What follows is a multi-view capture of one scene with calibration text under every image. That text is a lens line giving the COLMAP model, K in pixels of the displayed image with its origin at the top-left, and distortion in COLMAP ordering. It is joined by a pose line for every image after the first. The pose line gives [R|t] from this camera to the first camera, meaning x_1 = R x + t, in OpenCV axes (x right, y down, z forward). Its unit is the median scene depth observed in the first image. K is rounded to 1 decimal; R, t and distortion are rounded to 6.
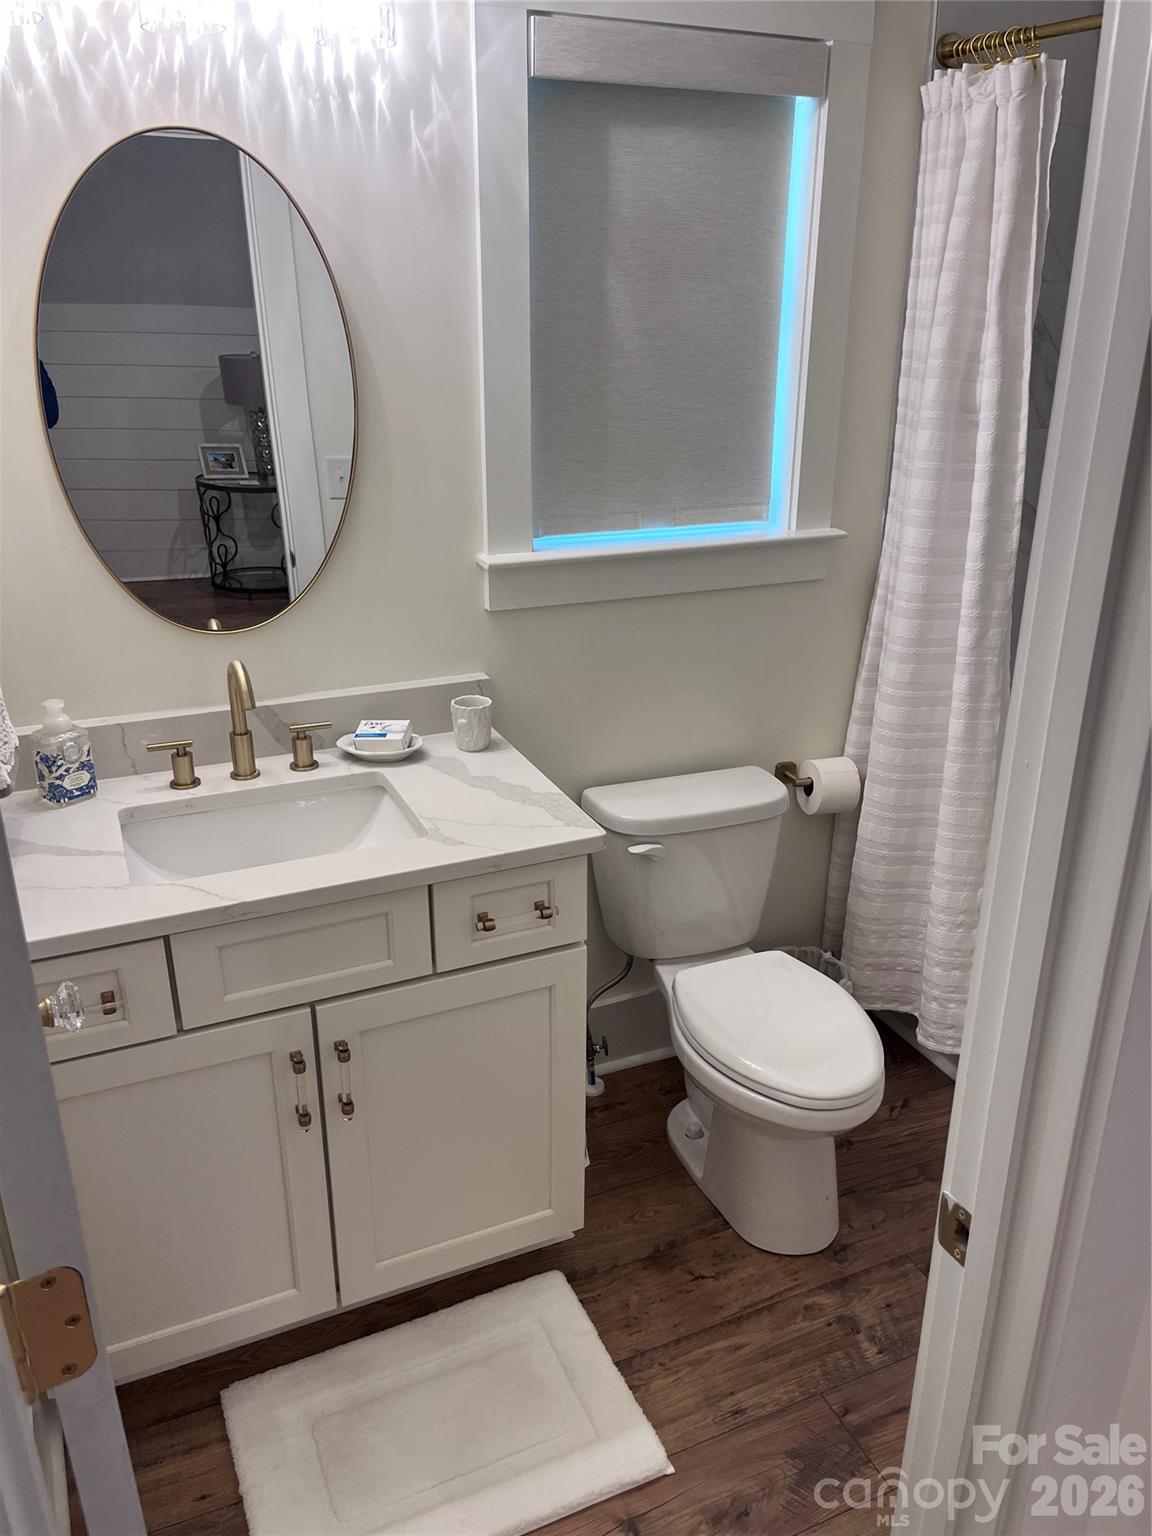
lens RADIAL K [[1164.2, 0, 578.9], [0, 1164.2, 774.4], [0, 0, 1]] dist [0.009826, -0.009797]
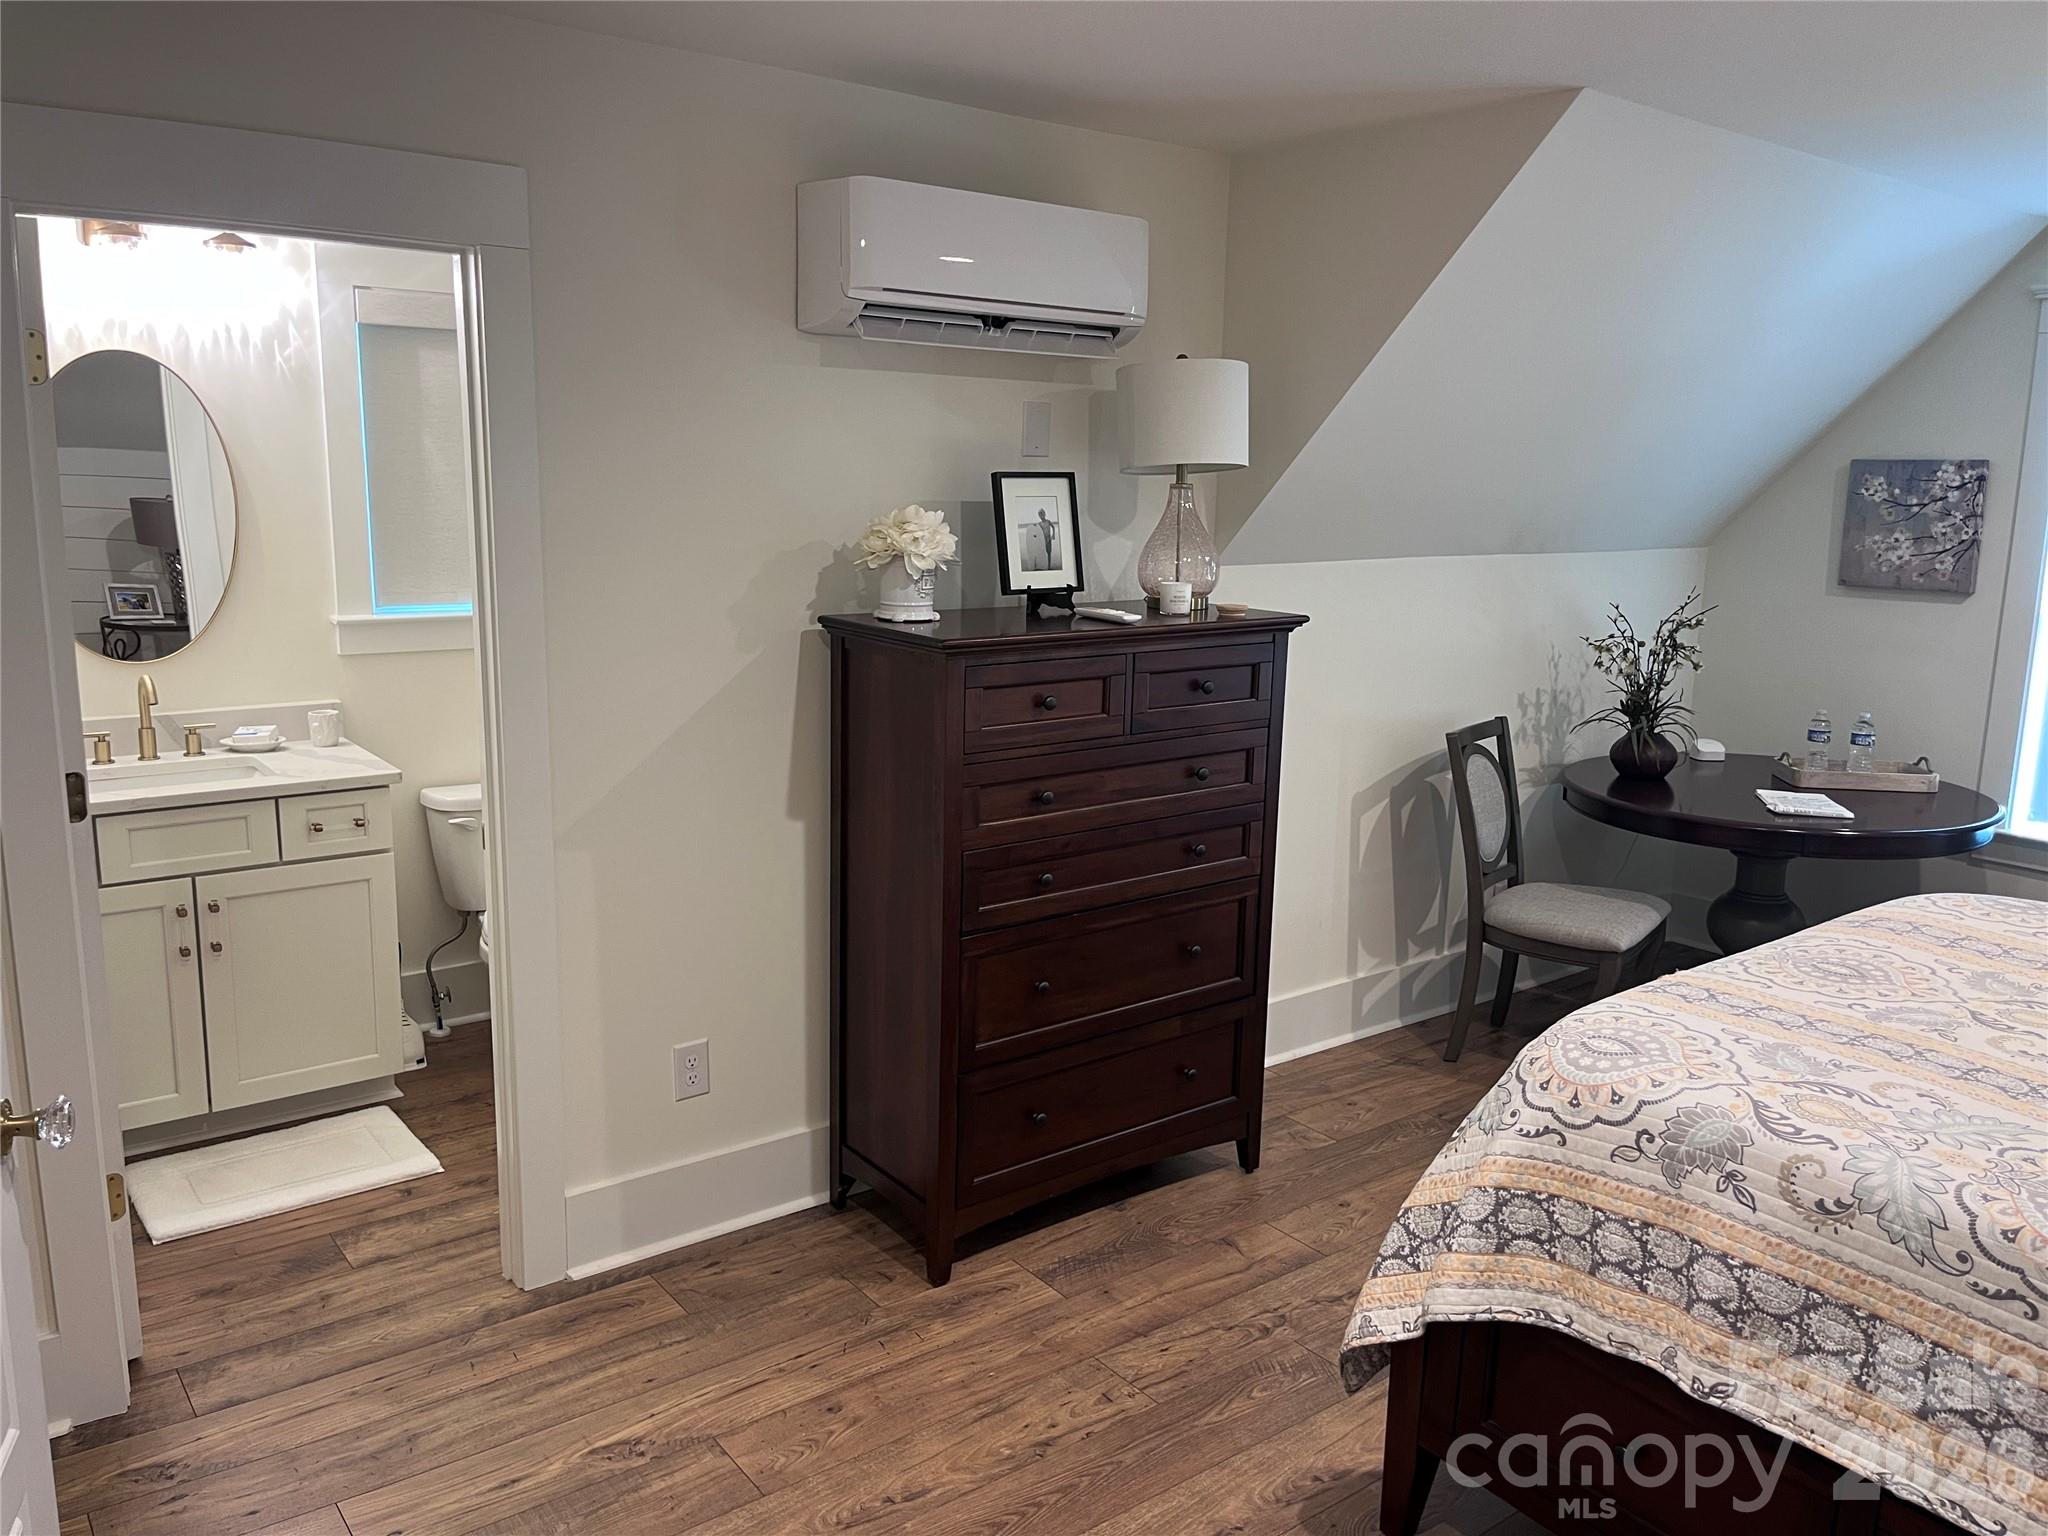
lens RADIAL K [[1552.2, 0, 1027.7], [0, 1552.2, 759.5], [0, 0, 1]] dist [0.009826, -0.009797]
pose [[0.972147, -0.027121, 0.232798, 0.341395], [0.069458, 0.981999, -0.175650, 0.438218], [-0.223843, 0.186927, 0.956531, -1.150728]]
